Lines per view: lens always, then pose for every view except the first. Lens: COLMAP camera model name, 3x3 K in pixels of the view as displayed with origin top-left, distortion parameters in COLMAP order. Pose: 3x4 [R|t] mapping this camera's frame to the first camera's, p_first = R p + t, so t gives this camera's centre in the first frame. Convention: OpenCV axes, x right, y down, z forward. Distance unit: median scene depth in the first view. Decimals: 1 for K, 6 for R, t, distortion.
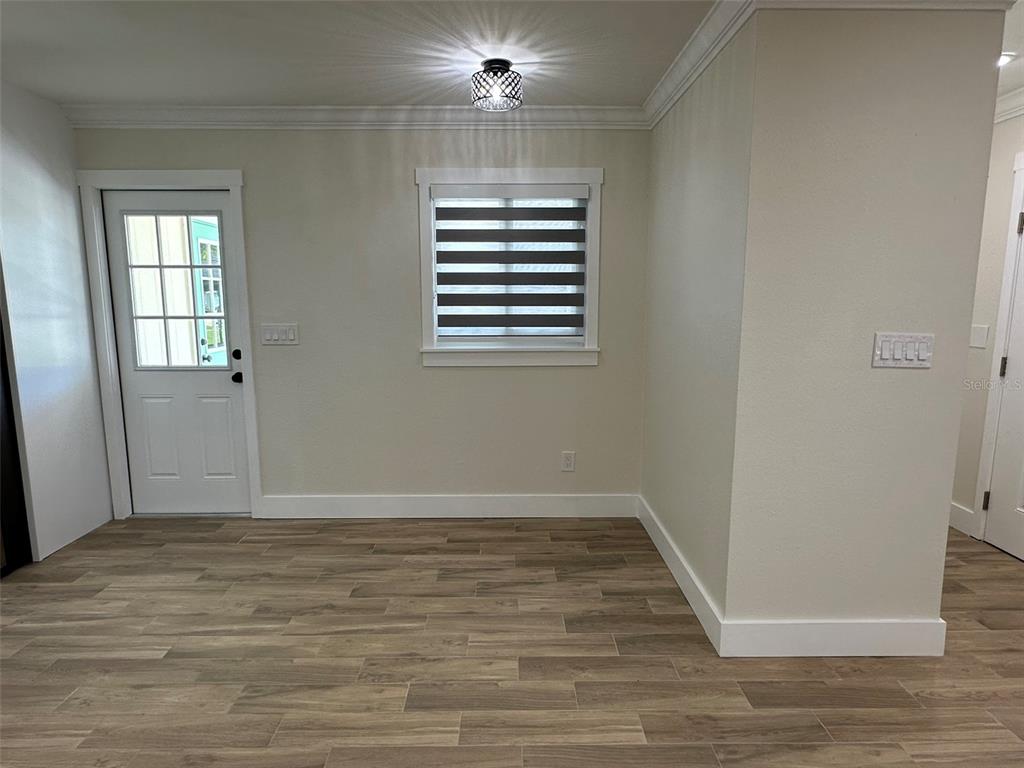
lens RADIAL K [[591.4, 0, 512.6], [0, 591.4, 386.4], [0, 0, 1]] dist [-0.008478, 0.002326]
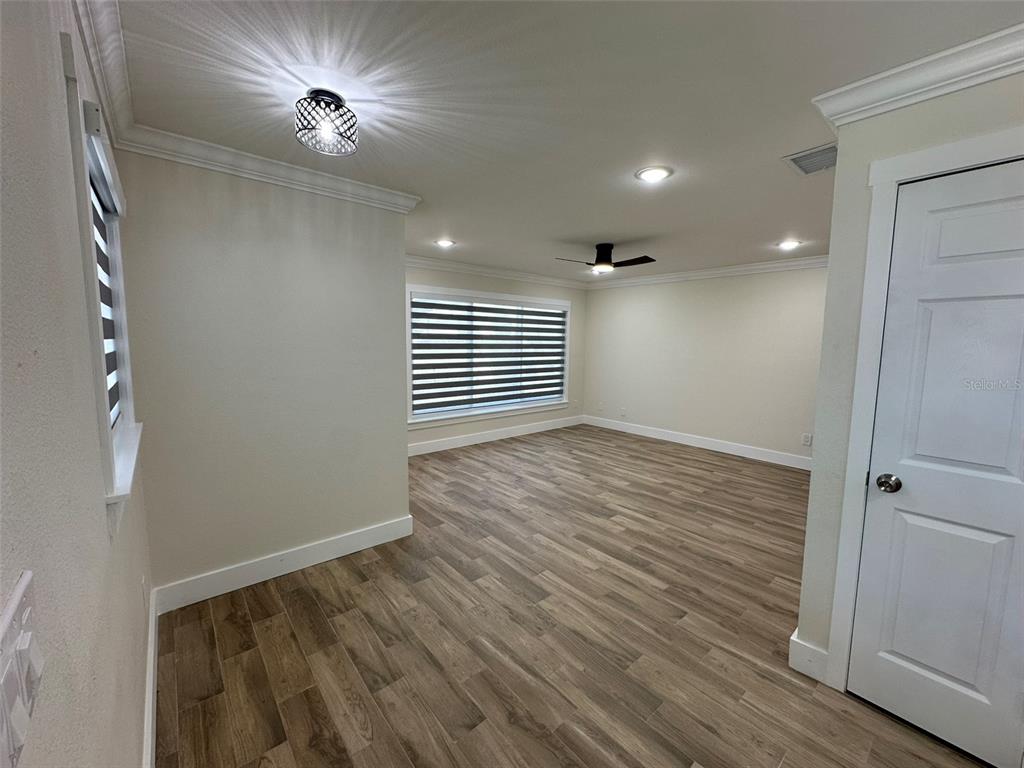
lens RADIAL K [[408.3, 0, 512.1], [0, 408.3, 382.5], [0, 0, 1]] dist [-0.004663, 0.001394]
pose [[-0.640615, -0.088058, 0.762796, -0.677516], [0.102446, 0.974720, 0.198559, -0.211363], [-0.760997, 0.205345, -0.615399, 1.191016]]
